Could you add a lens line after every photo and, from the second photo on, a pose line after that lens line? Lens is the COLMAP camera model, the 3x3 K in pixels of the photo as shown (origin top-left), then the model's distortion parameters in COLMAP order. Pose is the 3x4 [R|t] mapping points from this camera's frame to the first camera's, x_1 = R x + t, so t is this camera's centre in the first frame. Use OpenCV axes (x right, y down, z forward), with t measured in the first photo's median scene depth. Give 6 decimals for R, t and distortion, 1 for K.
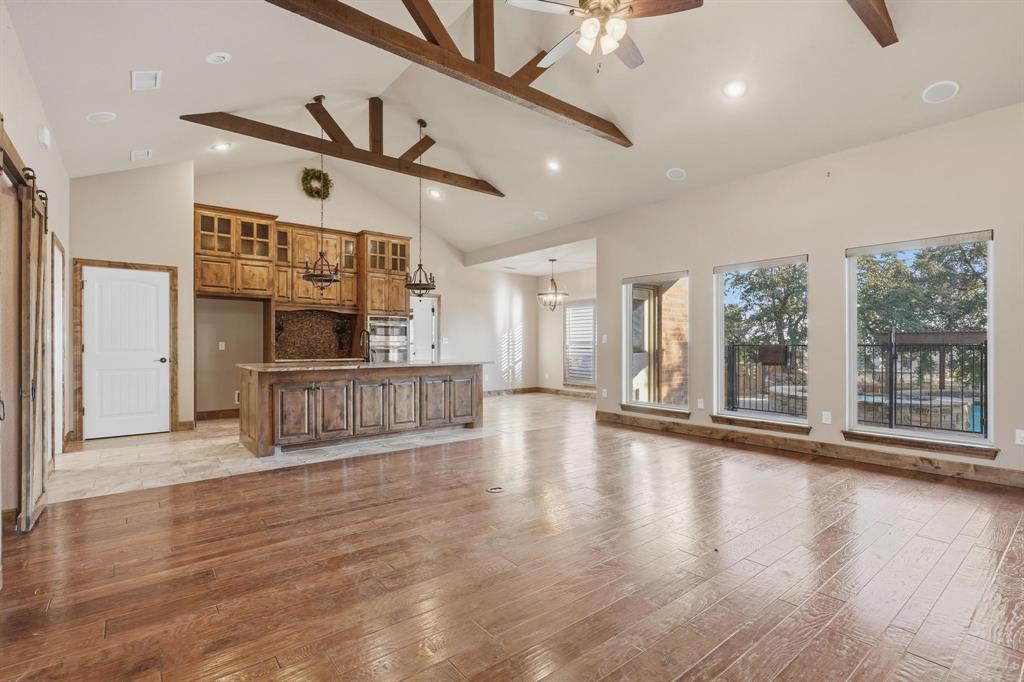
lens RADIAL K [[480.9, 0, 517.3], [0, 480.9, 344.7], [0, 0, 1]] dist [-0.001700, 0.002962]
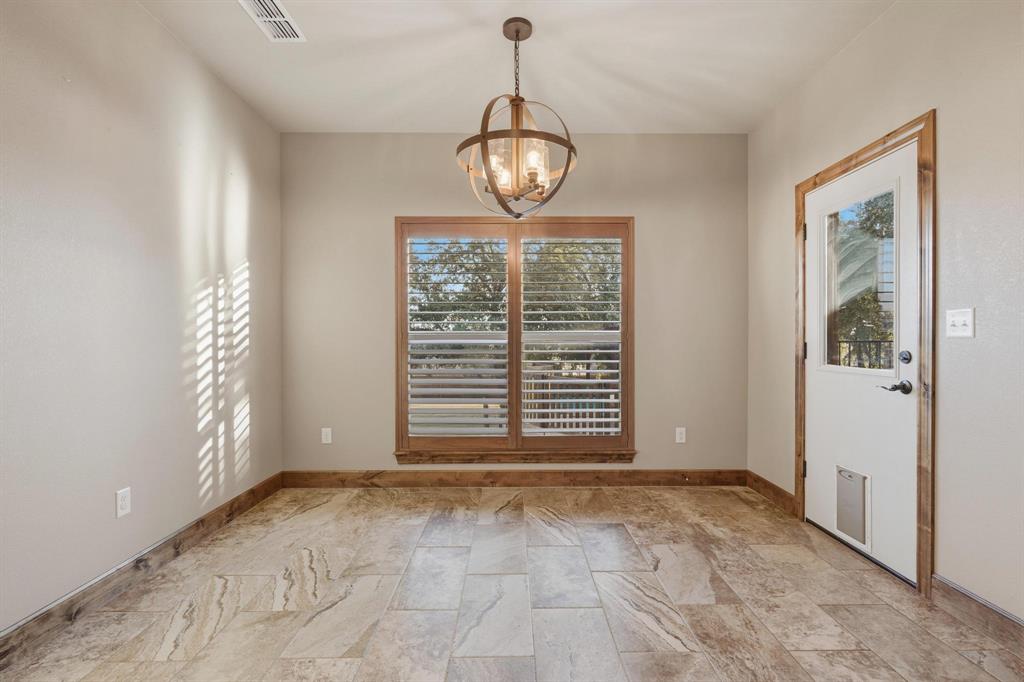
lens RADIAL K [[463.9, 0, 511.0], [0, 463.9, 337.2], [0, 0, 1]] dist [0.000833, 0.000519]
pose [[0.631157, 0.007756, 0.775616, -0.193449], [-0.000089, 0.999951, -0.009927, 0.000435], [-0.775655, 0.006197, 0.631126, 1.243603]]
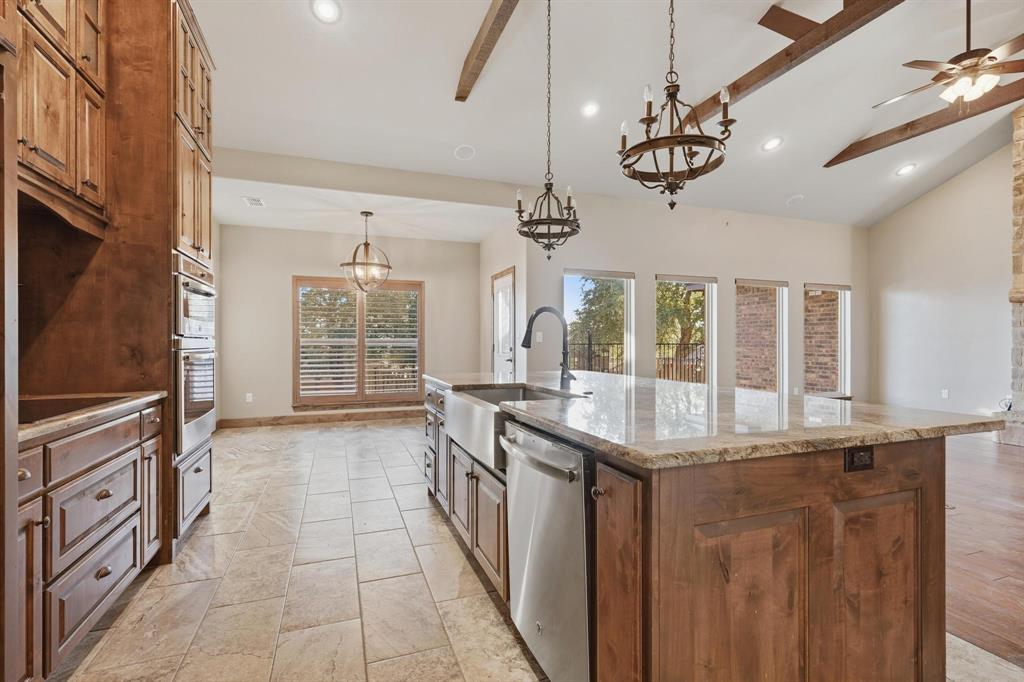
lens RADIAL K [[480.9, 0, 516.8], [0, 480.9, 340.0], [0, 0, 1]] dist [-0.001700, 0.002962]
pose [[0.312900, 0.006076, 0.949767, -0.707107], [0.001457, 0.999975, -0.006877, -0.001525], [-0.949785, 0.003535, 0.312884, 0.899552]]
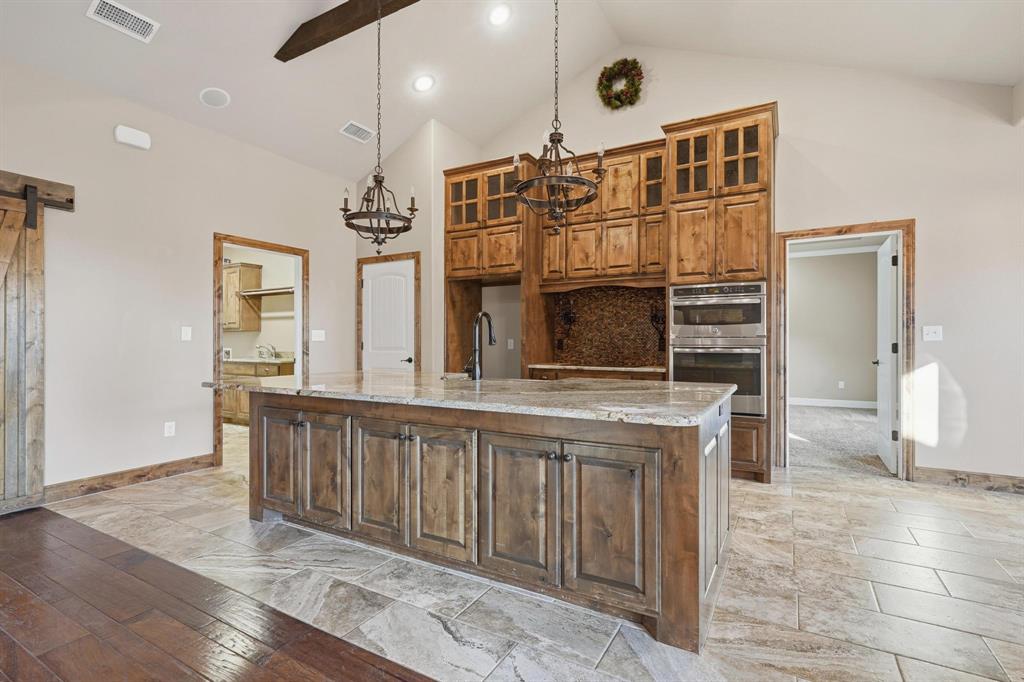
lens RADIAL K [[480.9, 0, 517.4], [0, 480.9, 338.5], [0, 0, 1]] dist [-0.001700, 0.002962]
pose [[0.358623, -0.004976, -0.933469, 0.148837], [-0.001363, 0.999982, -0.005854, -0.002292], [0.933481, 0.003372, 0.358610, 0.853379]]
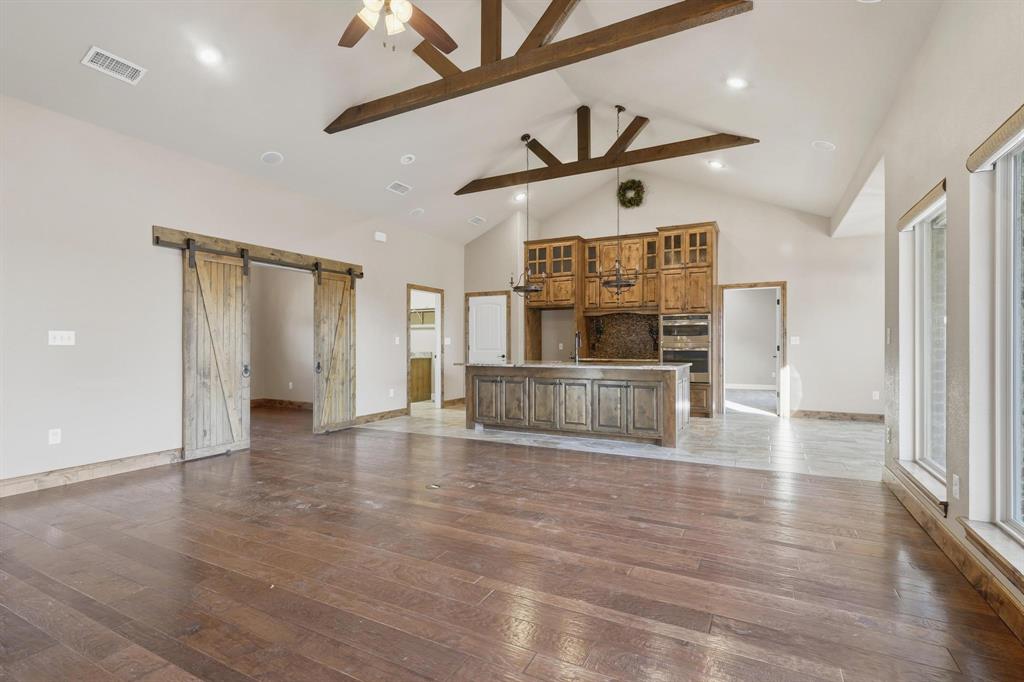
lens RADIAL K [[480.9, 0, 515.3], [0, 480.9, 341.7], [0, 0, 1]] dist [-0.001700, 0.002962]
pose [[0.390748, -0.006031, -0.920478, 0.595155], [-0.000582, 0.999977, -0.006799, -0.001676], [0.920498, 0.003192, 0.390735, 0.460981]]
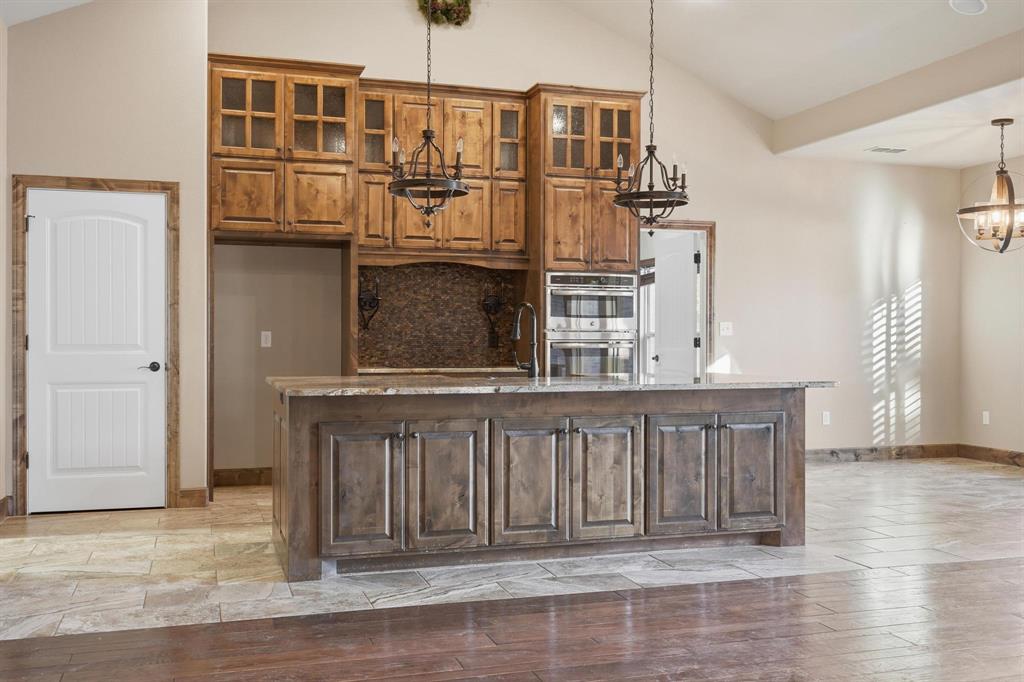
lens RADIAL K [[1017.2, 0, 514.0], [0, 1017.2, 337.1], [0, 0, 1]] dist [-0.001093, 0.000000]
pose [[0.929542, 0.002806, -0.368705, 0.014697], [-0.003264, 0.999994, -0.000619, 0.000382], [0.368701, 0.001779, 0.929546, 0.135869]]
